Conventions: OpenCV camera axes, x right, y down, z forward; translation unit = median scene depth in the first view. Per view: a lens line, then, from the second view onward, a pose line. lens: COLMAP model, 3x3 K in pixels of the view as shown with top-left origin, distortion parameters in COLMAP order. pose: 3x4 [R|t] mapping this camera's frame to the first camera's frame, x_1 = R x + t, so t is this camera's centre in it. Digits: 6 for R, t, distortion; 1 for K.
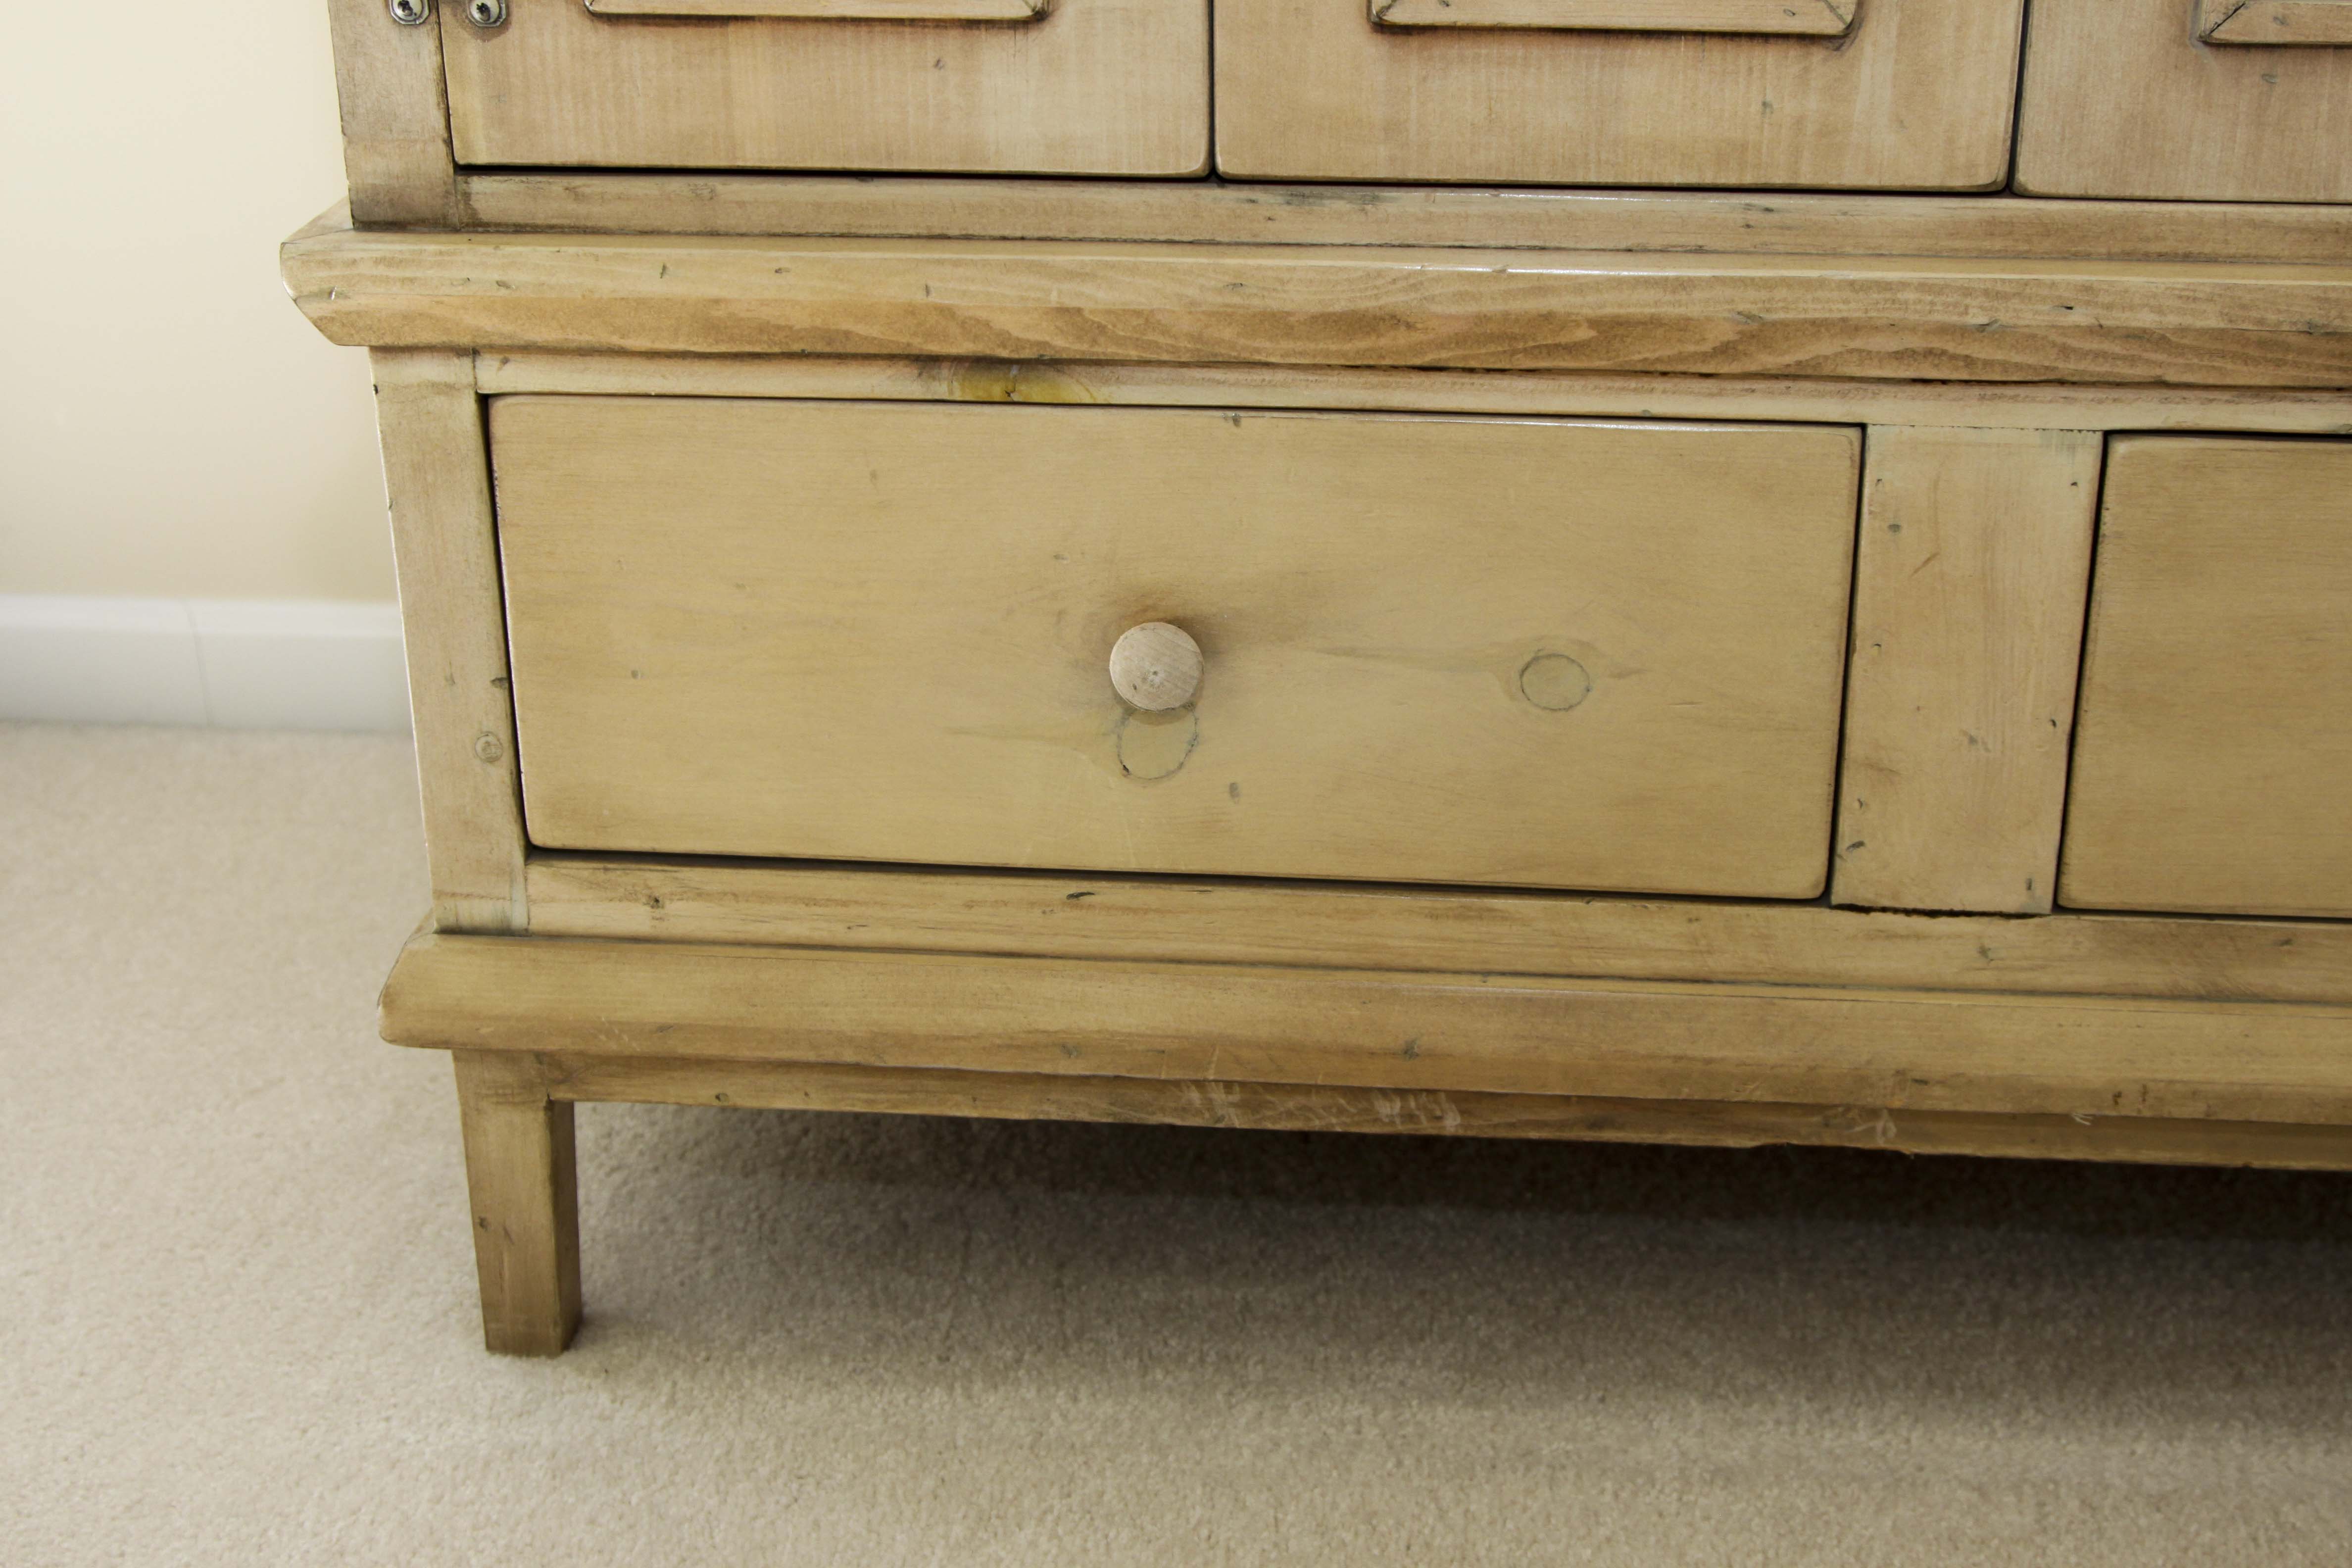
lens RADIAL K [[3242.0, 0, 1212.9], [0, 3242.0, 795.5], [0, 0, 1]] dist [-0.041720, 0.000000]
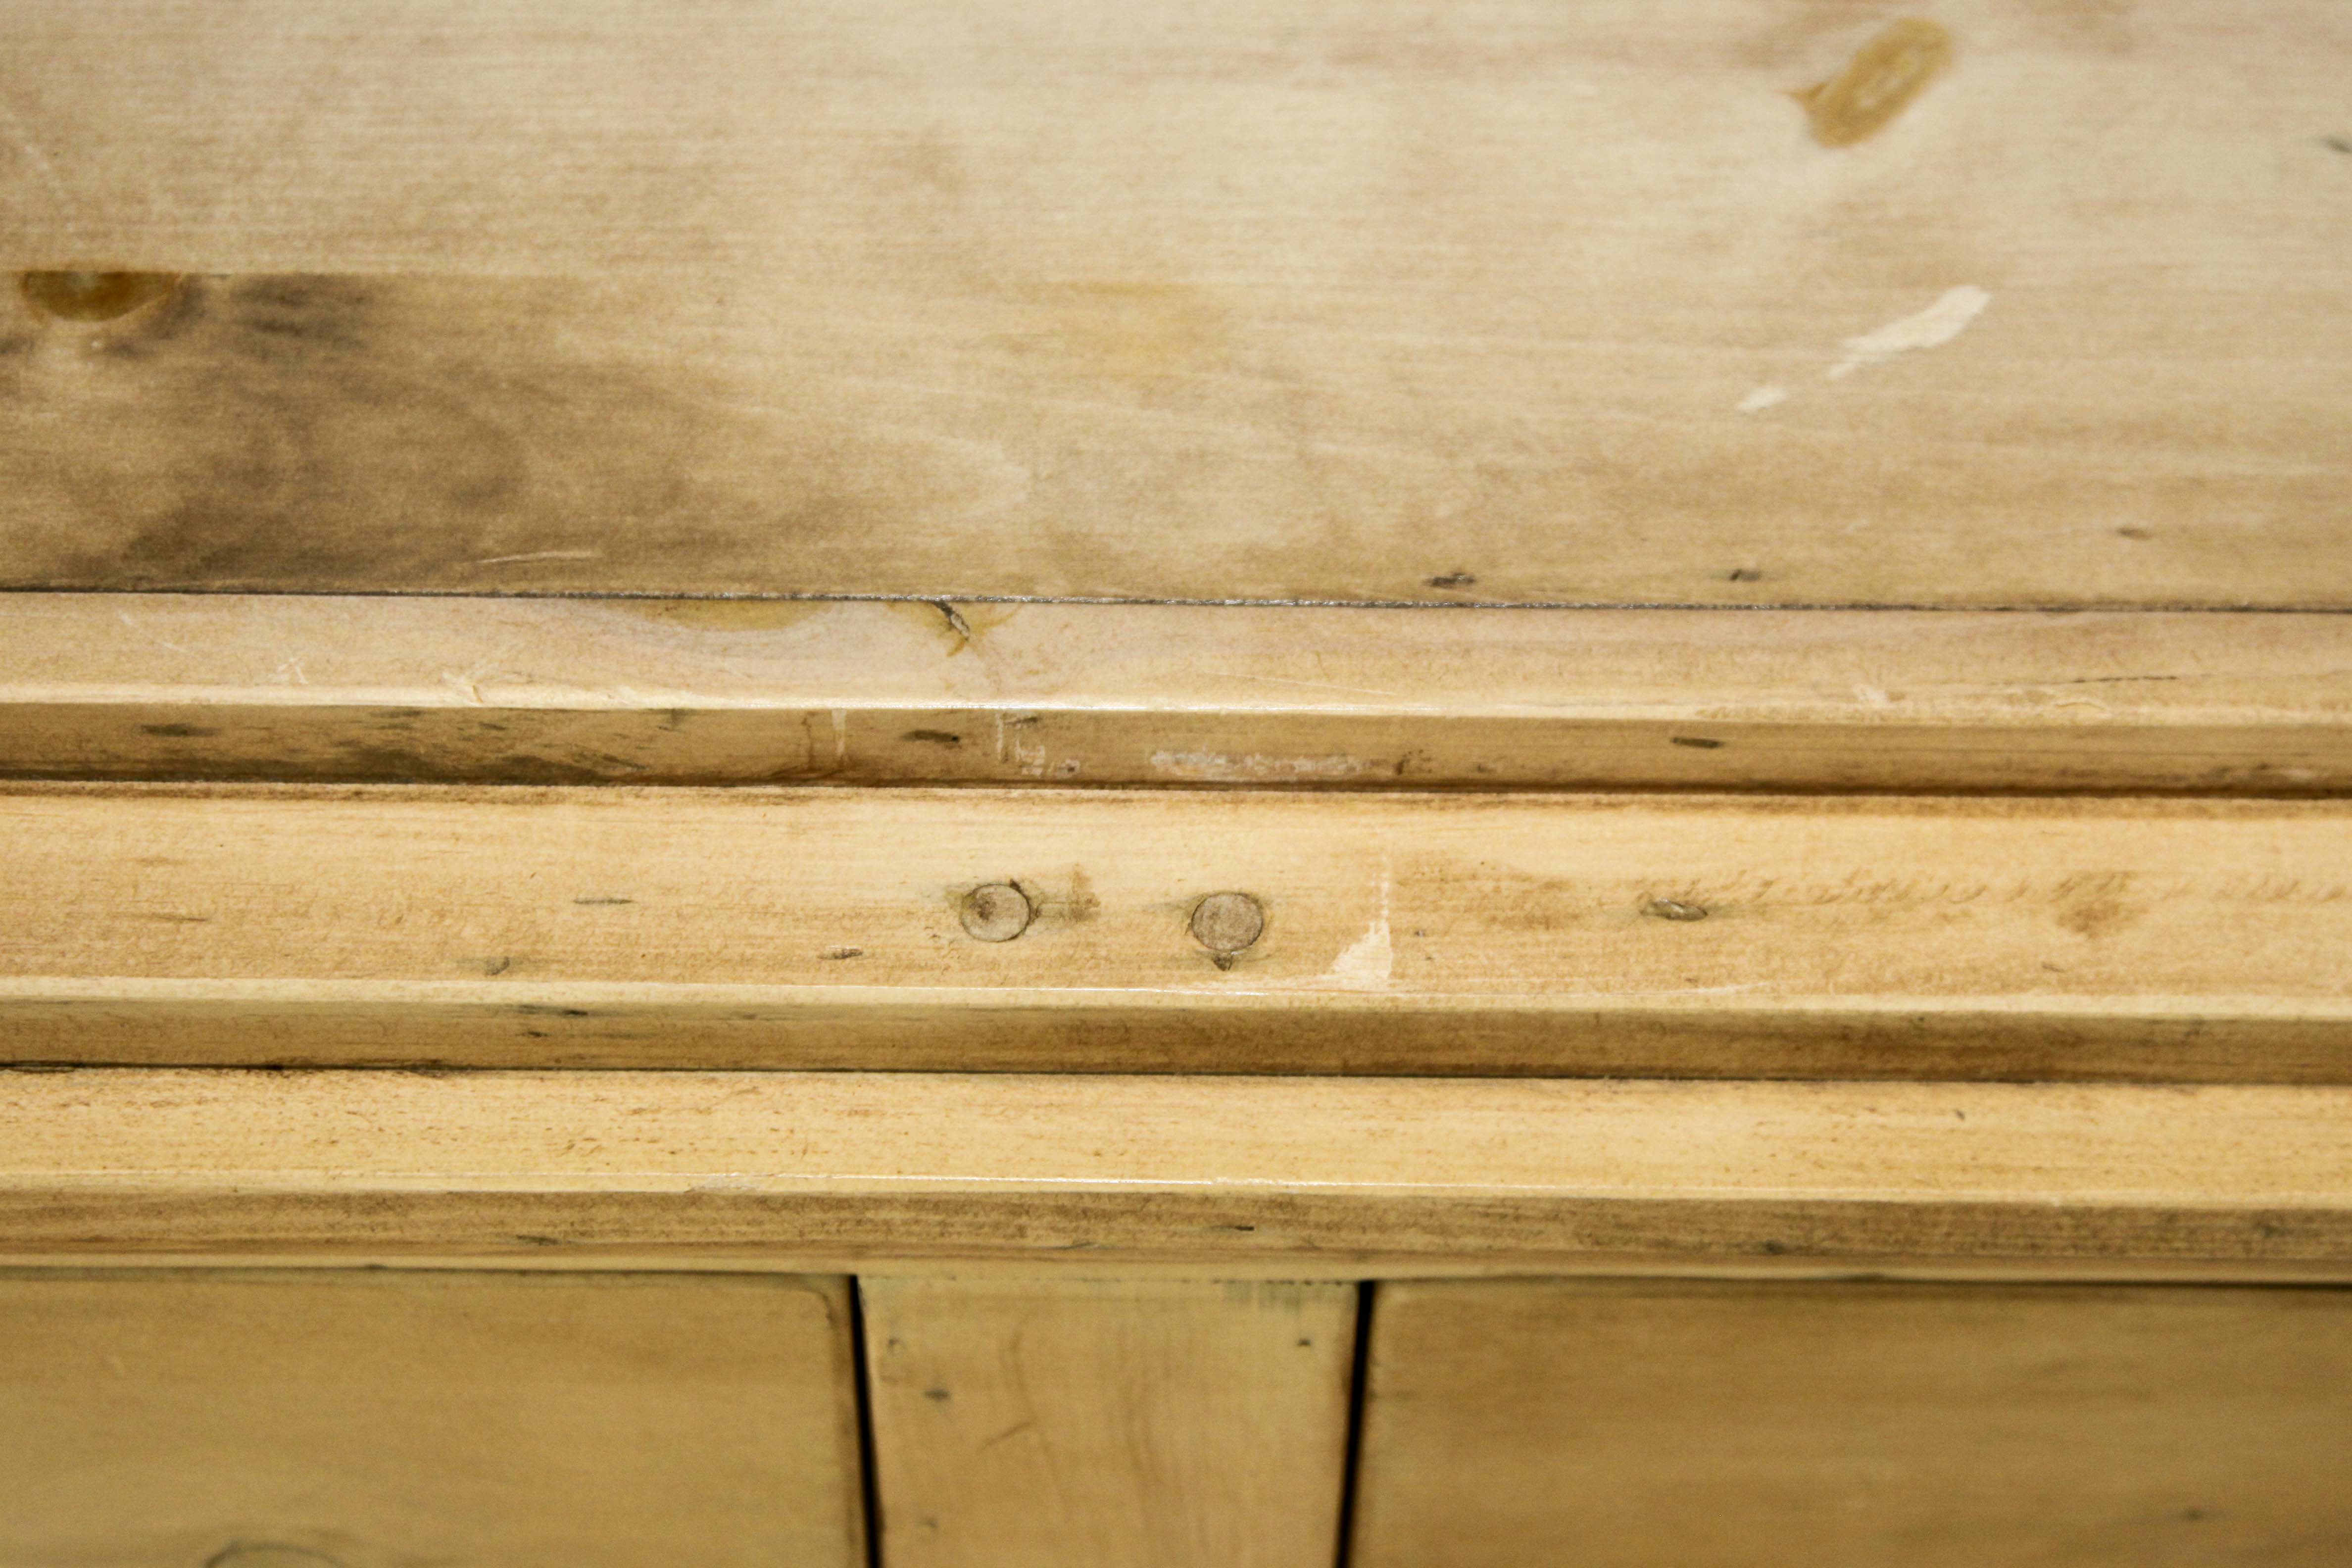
lens RADIAL K [[4966.1, 0, 1184.1], [0, 4966.1, 785.6], [0, 0, 1]] dist [0.089075, 0.000000]
pose [[0.995208, -0.063178, 0.074630, 0.198705], [0.019581, 0.876544, 0.480924, -0.513465], [-0.095800, -0.477158, 0.873580, 0.403441]]
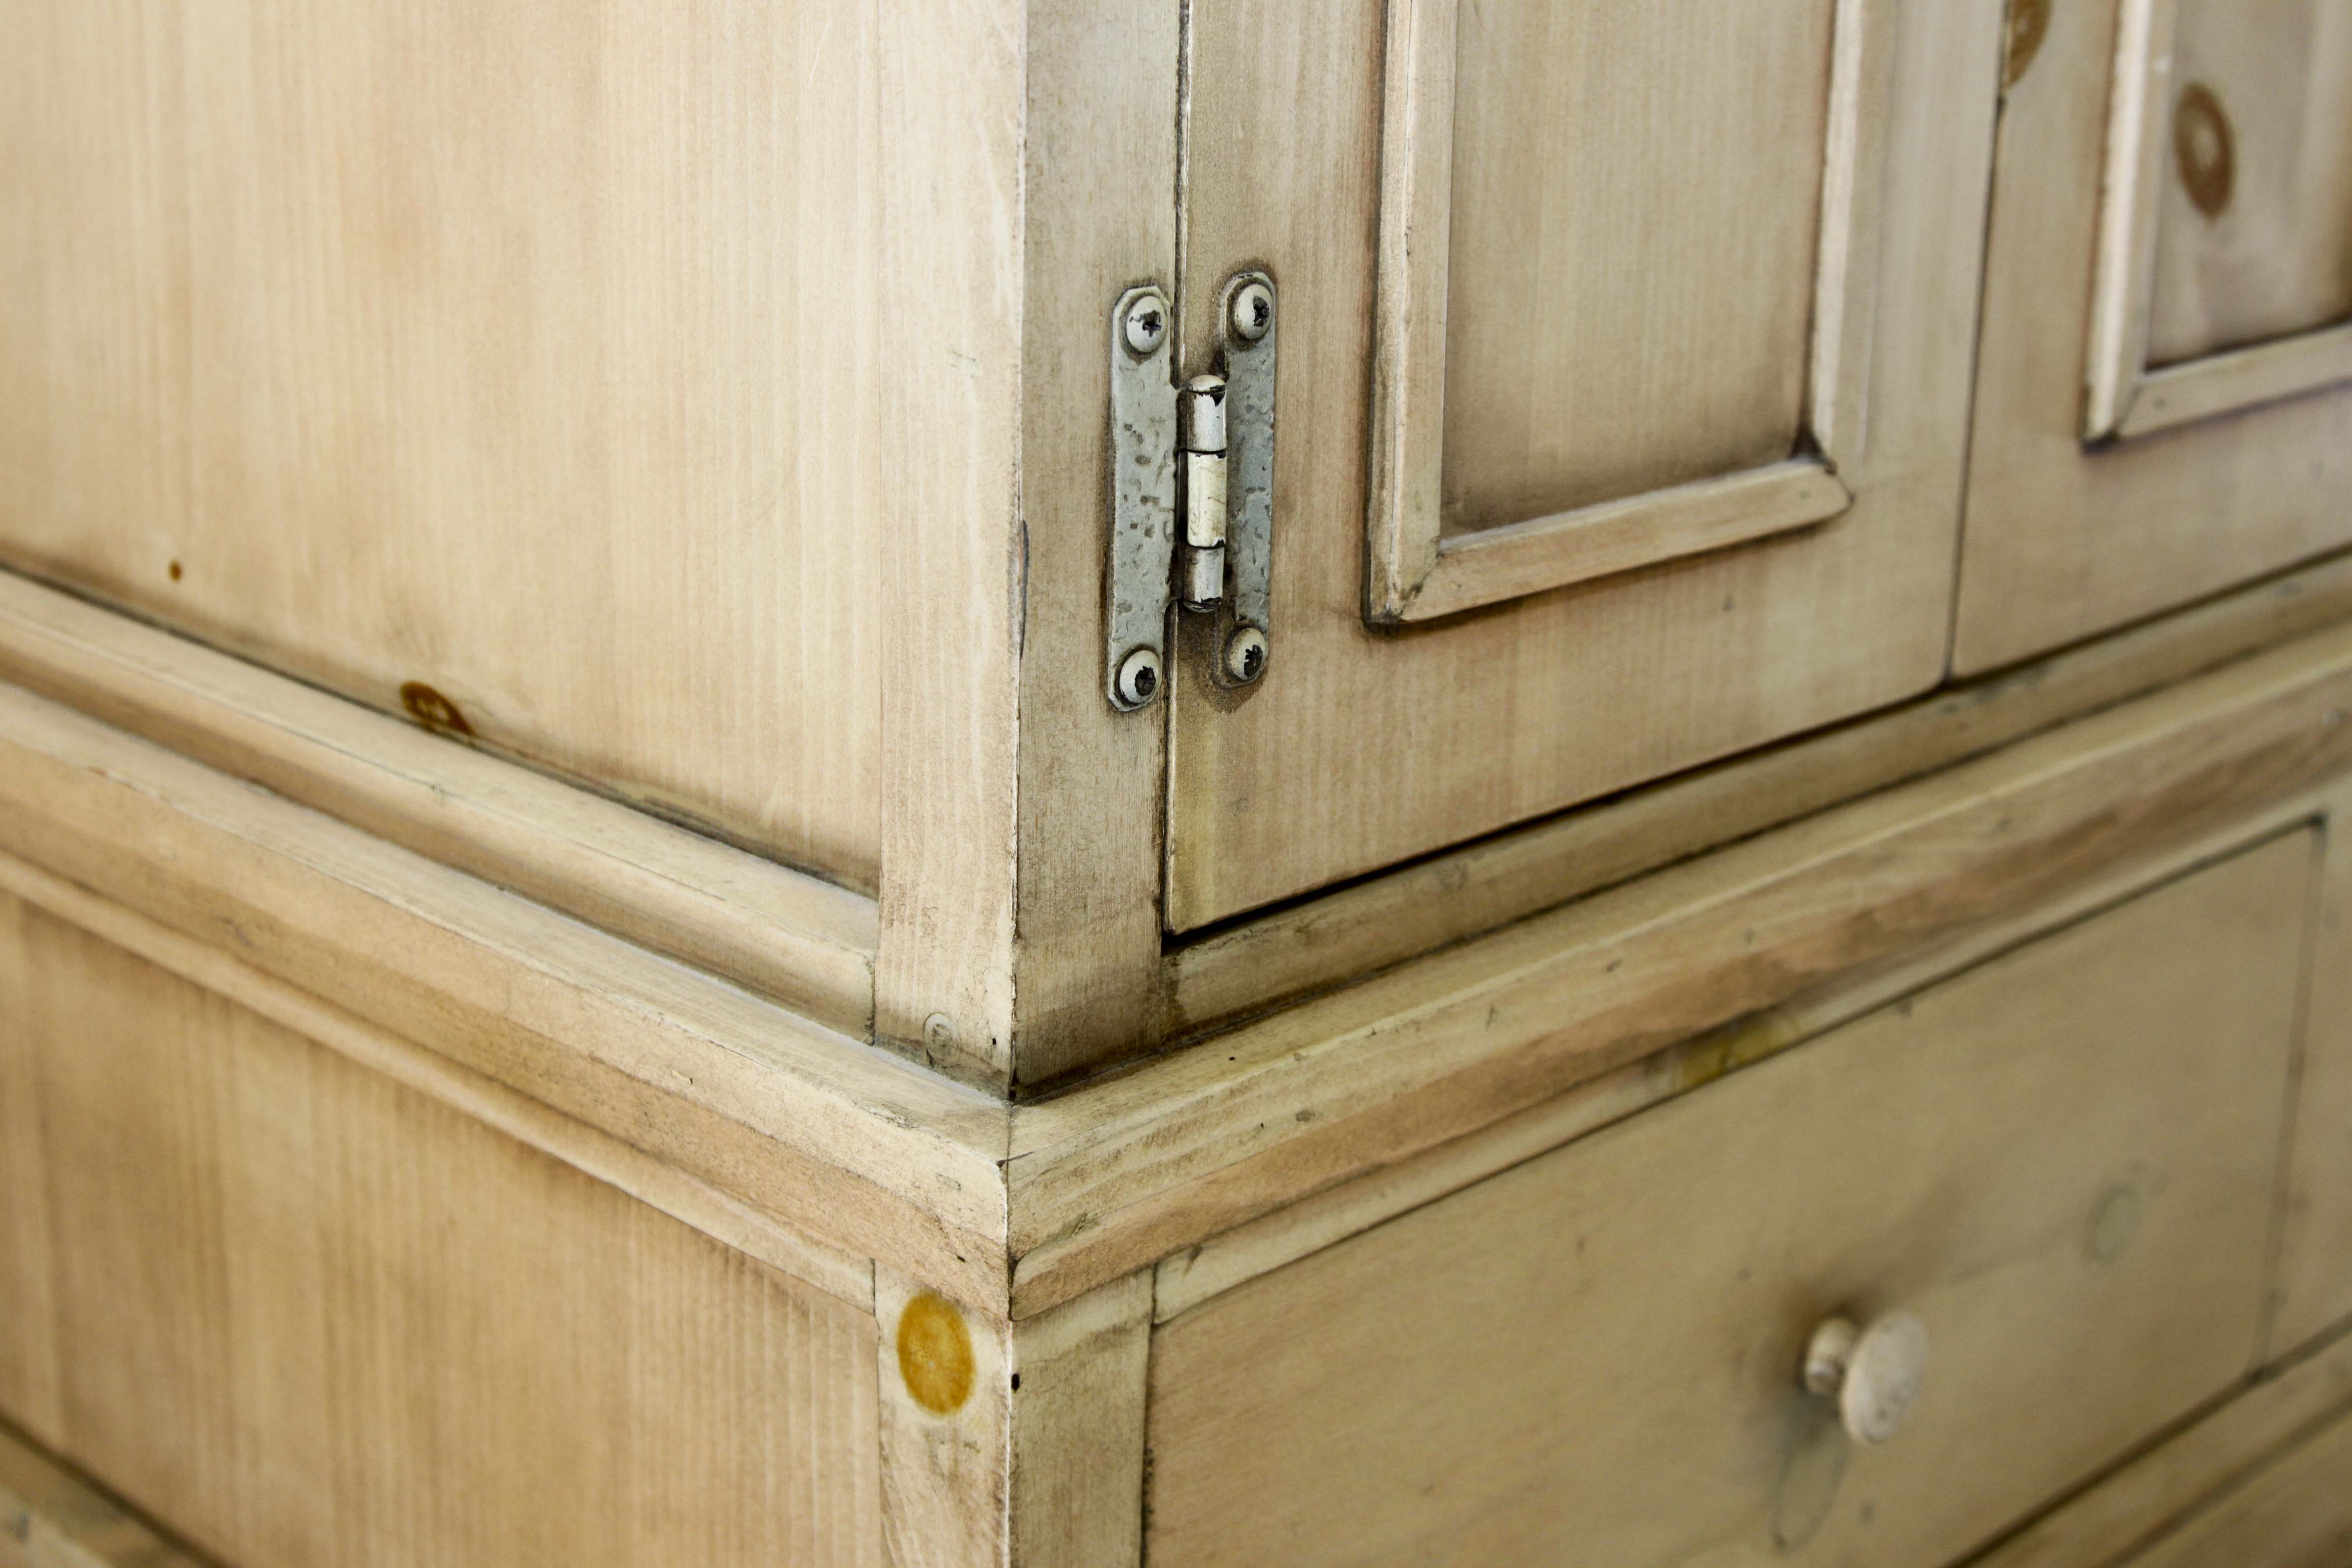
lens RADIAL K [[3698.7, 0, 1212.4], [0, 3698.7, 749.8], [0, 0, 1]] dist [-0.011344, 0.000000]
pose [[0.616082, -0.211729, 0.758692, -0.709443], [0.297143, 0.954504, 0.025086, -0.240422], [-0.729485, 0.209985, 0.650966, 0.571450]]
